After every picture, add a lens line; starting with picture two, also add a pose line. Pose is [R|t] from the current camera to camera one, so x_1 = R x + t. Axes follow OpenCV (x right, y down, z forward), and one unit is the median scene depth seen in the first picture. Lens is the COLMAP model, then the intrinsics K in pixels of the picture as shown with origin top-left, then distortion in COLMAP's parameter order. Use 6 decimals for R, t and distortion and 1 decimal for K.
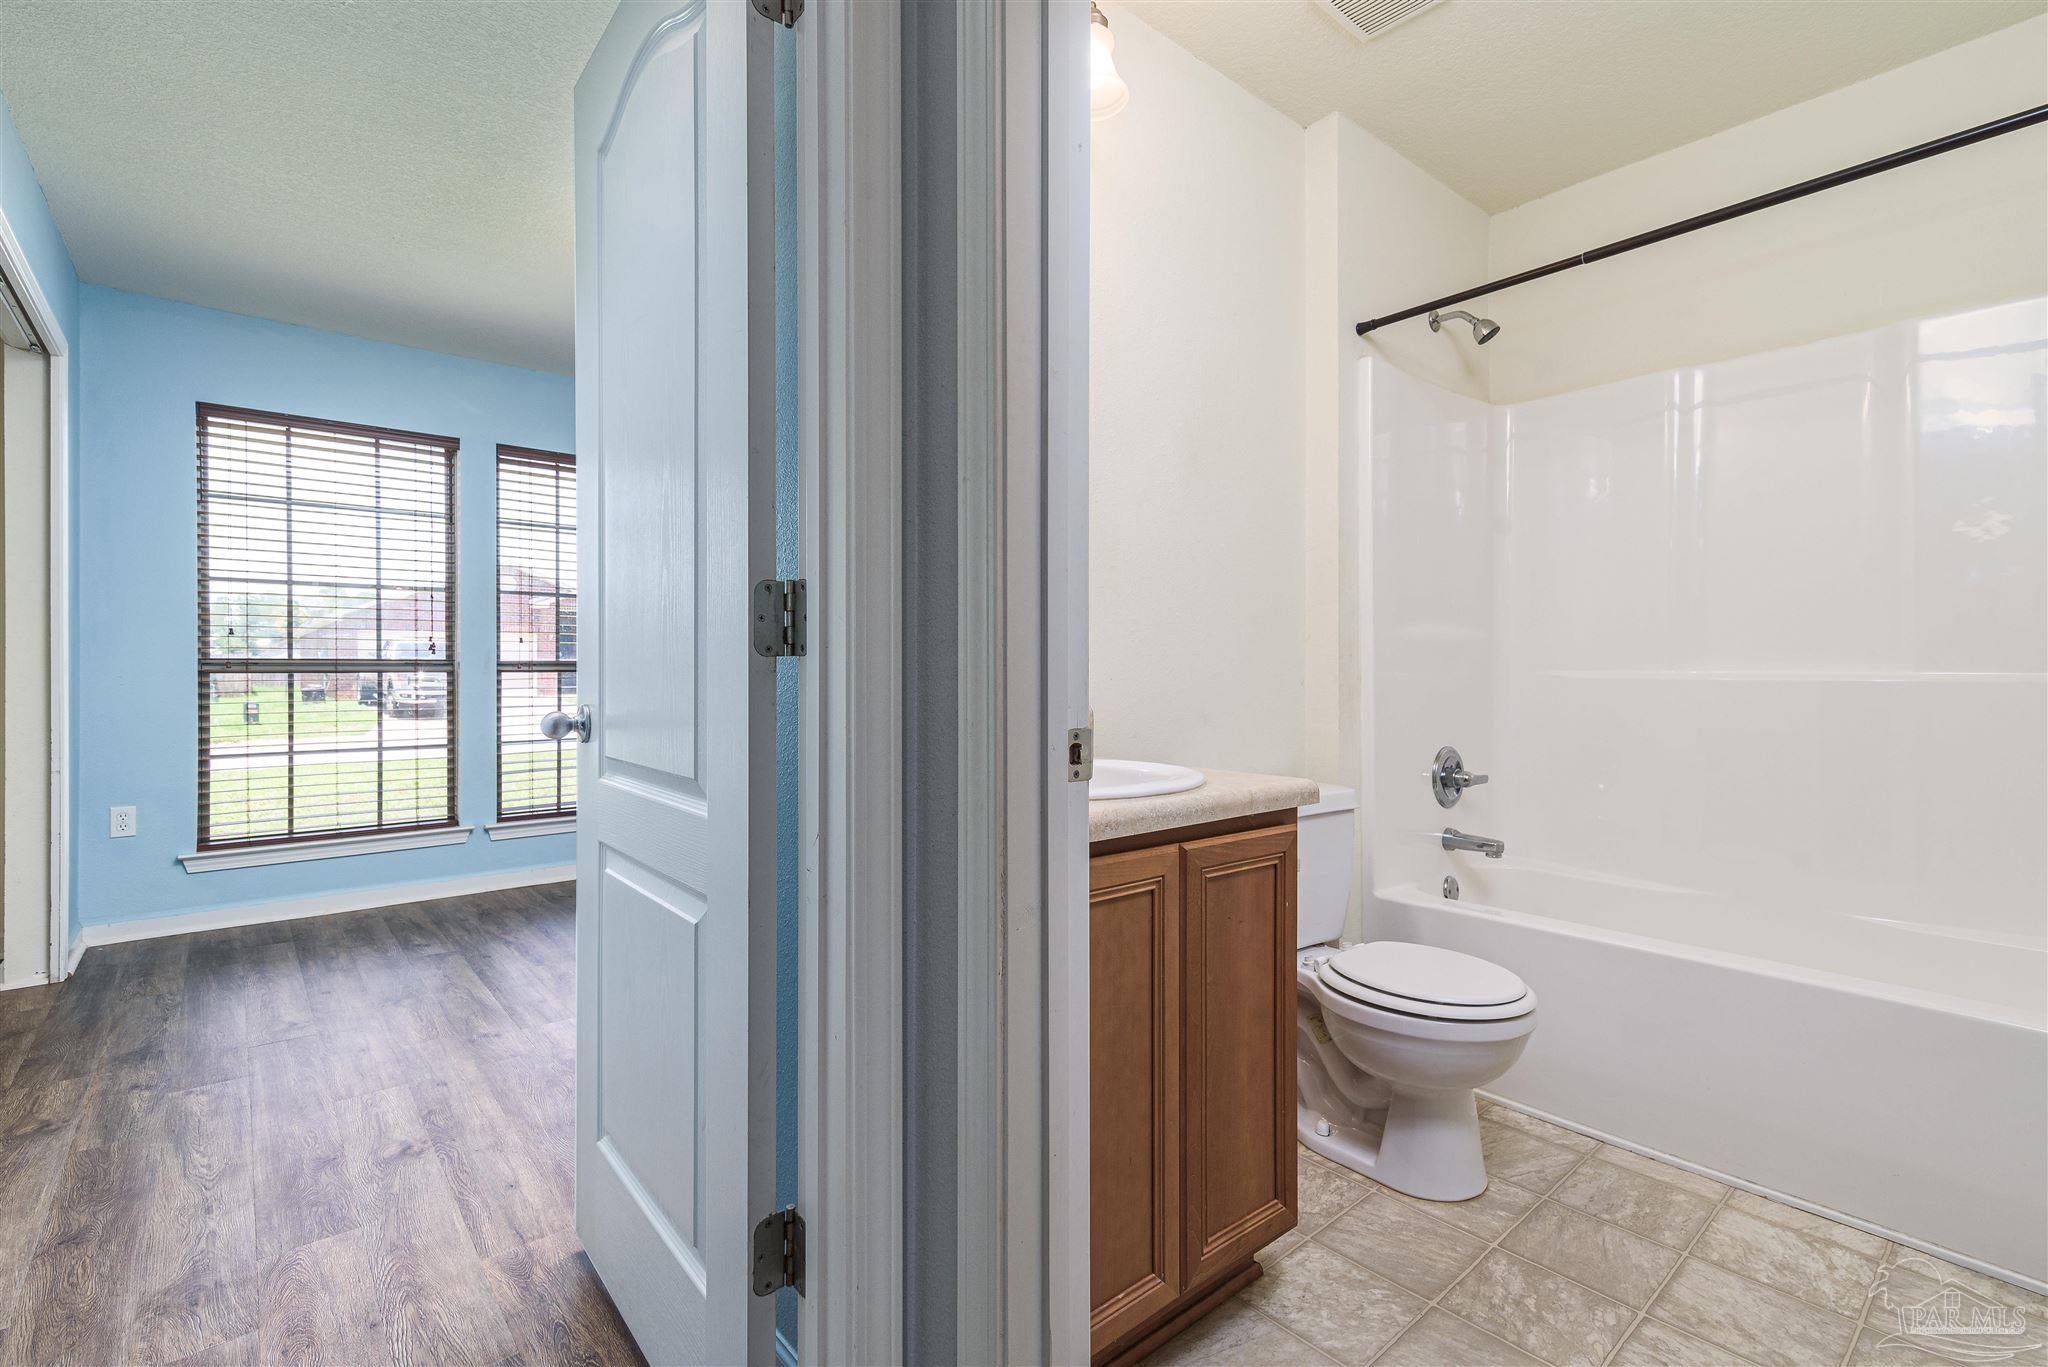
lens RADIAL K [[931.2, 0, 1055.5], [0, 931.2, 675.6], [0, 0, 1]] dist [0.010611, -0.000440]
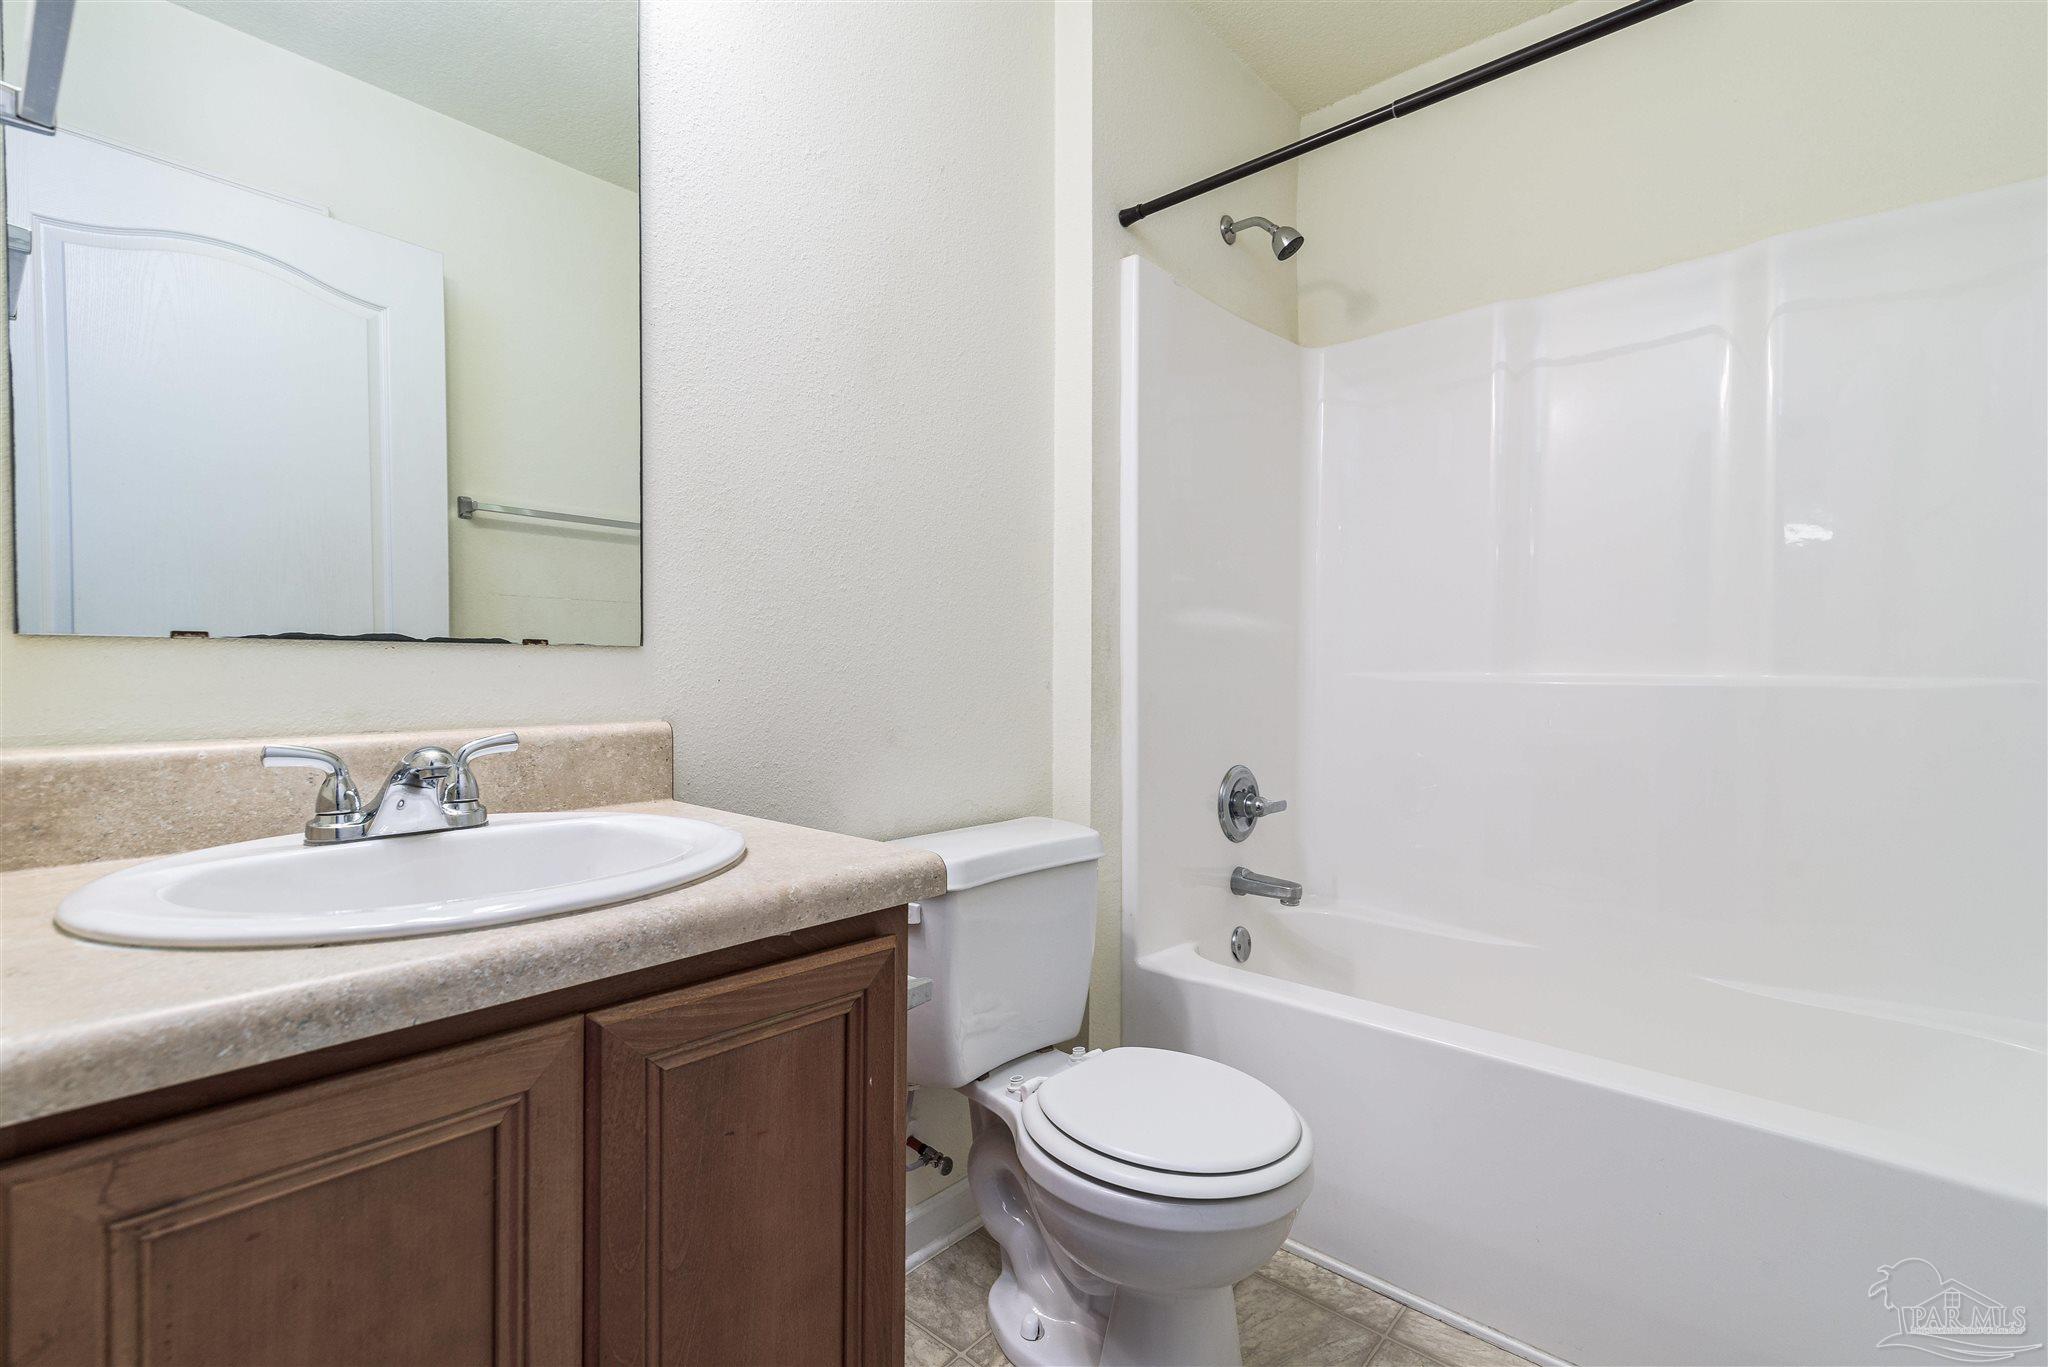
lens RADIAL K [[935.6, 0, 1054.3], [0, 935.6, 686.6], [0, 0, 1]] dist [0.010881, 0.000189]
pose [[0.989709, 0.004389, 0.143024, 0.166175], [-0.006264, 0.999900, 0.012658, -0.001068], [-0.142954, -0.013423, 0.989638, 0.255996]]
